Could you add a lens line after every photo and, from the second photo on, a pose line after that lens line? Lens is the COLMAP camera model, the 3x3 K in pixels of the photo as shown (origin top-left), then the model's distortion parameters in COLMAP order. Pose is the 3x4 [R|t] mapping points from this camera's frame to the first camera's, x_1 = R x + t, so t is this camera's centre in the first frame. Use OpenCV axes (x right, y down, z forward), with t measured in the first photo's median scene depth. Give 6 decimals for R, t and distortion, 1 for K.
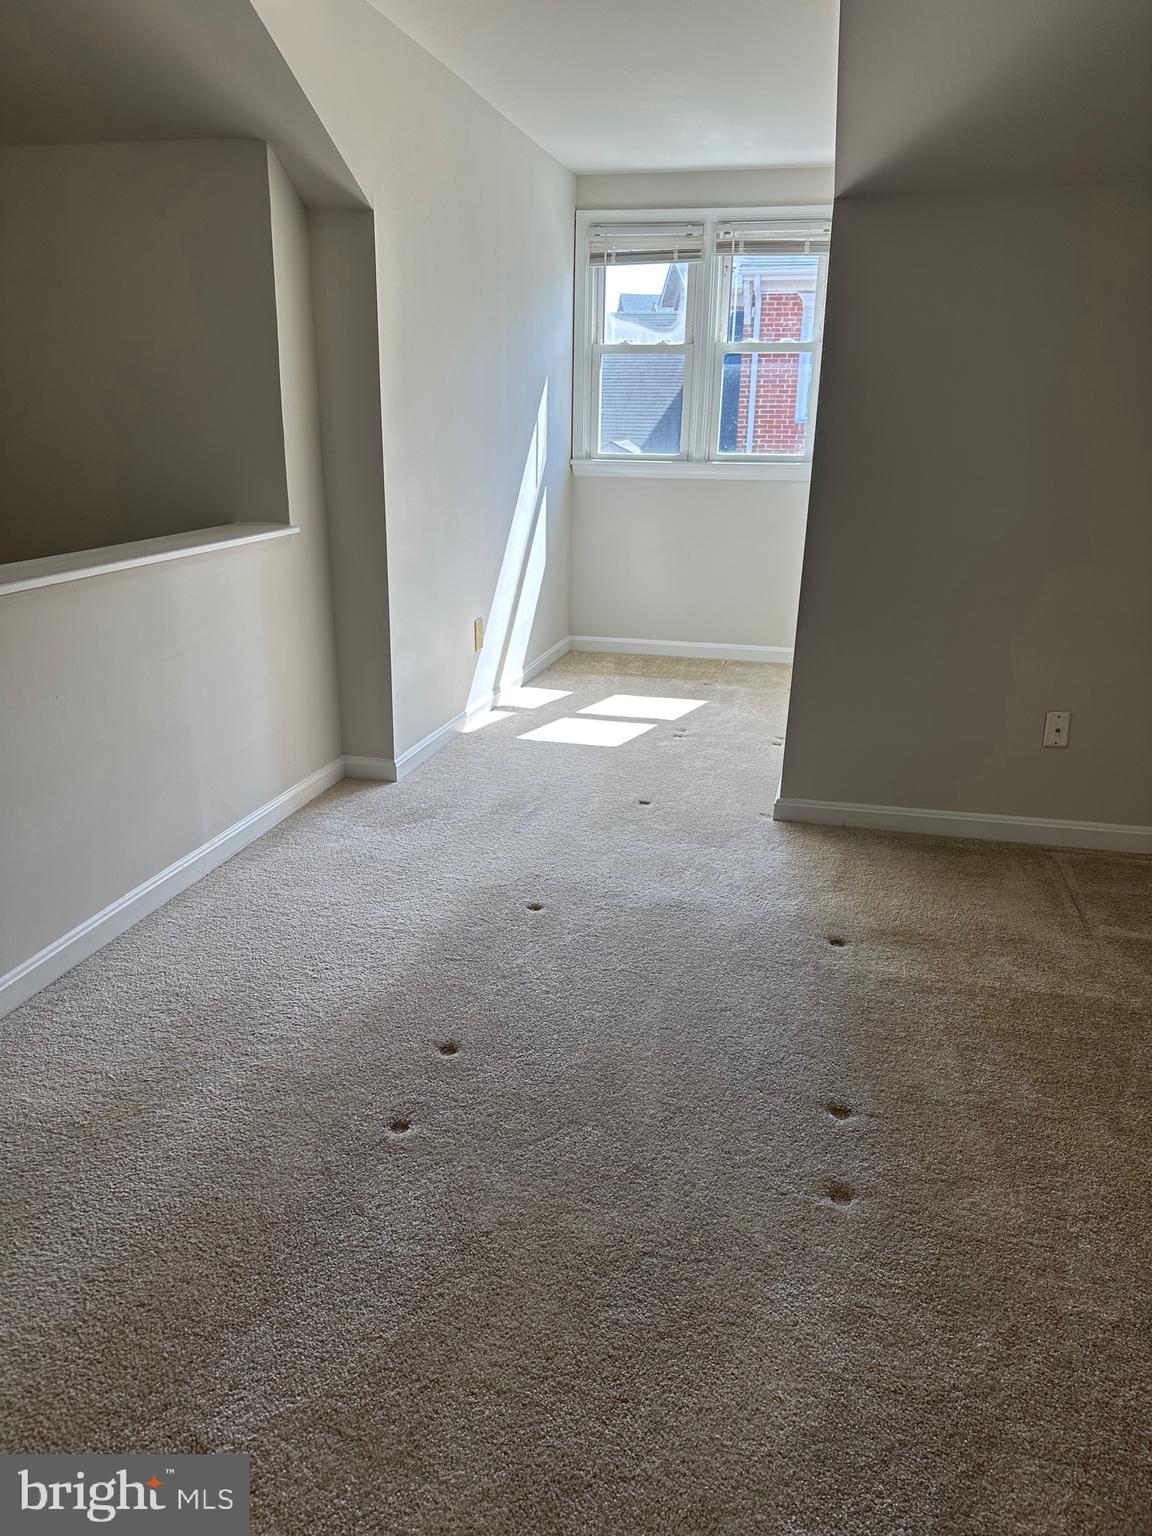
lens RADIAL K [[1063.6, 0, 576.0], [0, 1063.6, 768.0], [0, 0, 1]] dist [0.117477, -0.169720]
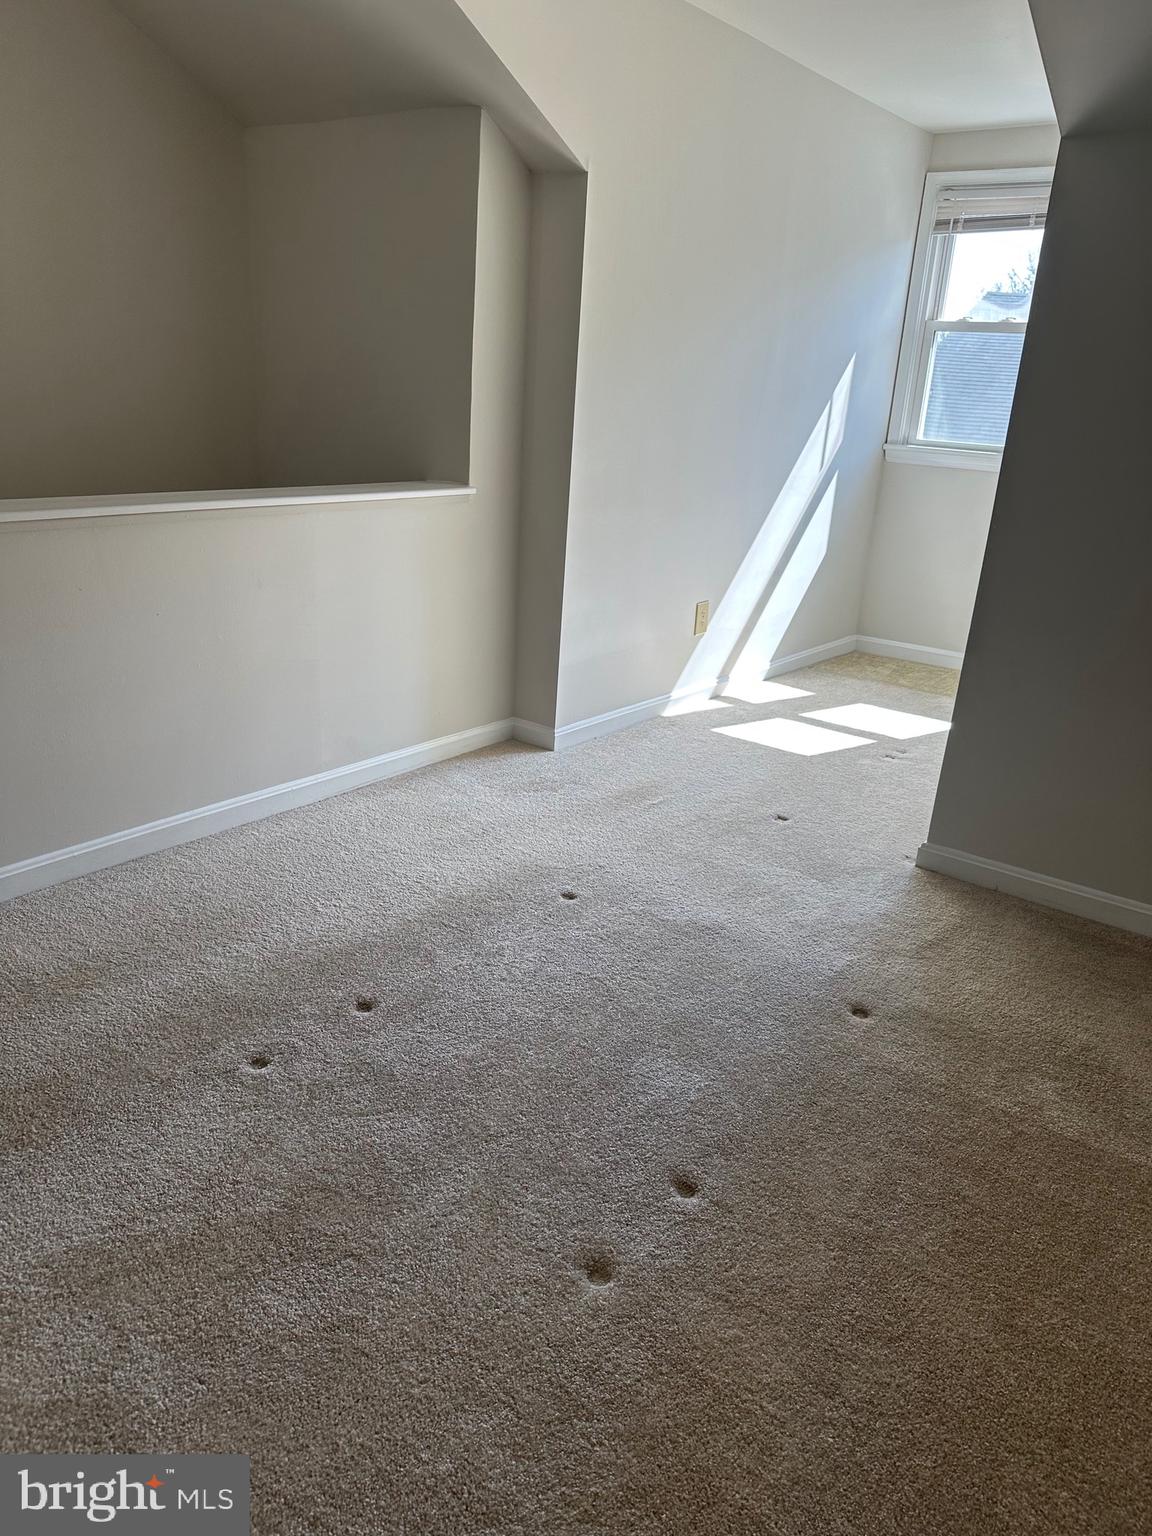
lens RADIAL K [[1067.5, 0, 576.0], [0, 1067.5, 768.0], [0, 0, 1]] dist [0.066489, -0.079433]
pose [[0.910026, 0.174453, -0.376057, 0.237494], [-0.169275, 0.984445, 0.047053, -0.022651], [0.378416, 0.020838, 0.925401, 0.084872]]
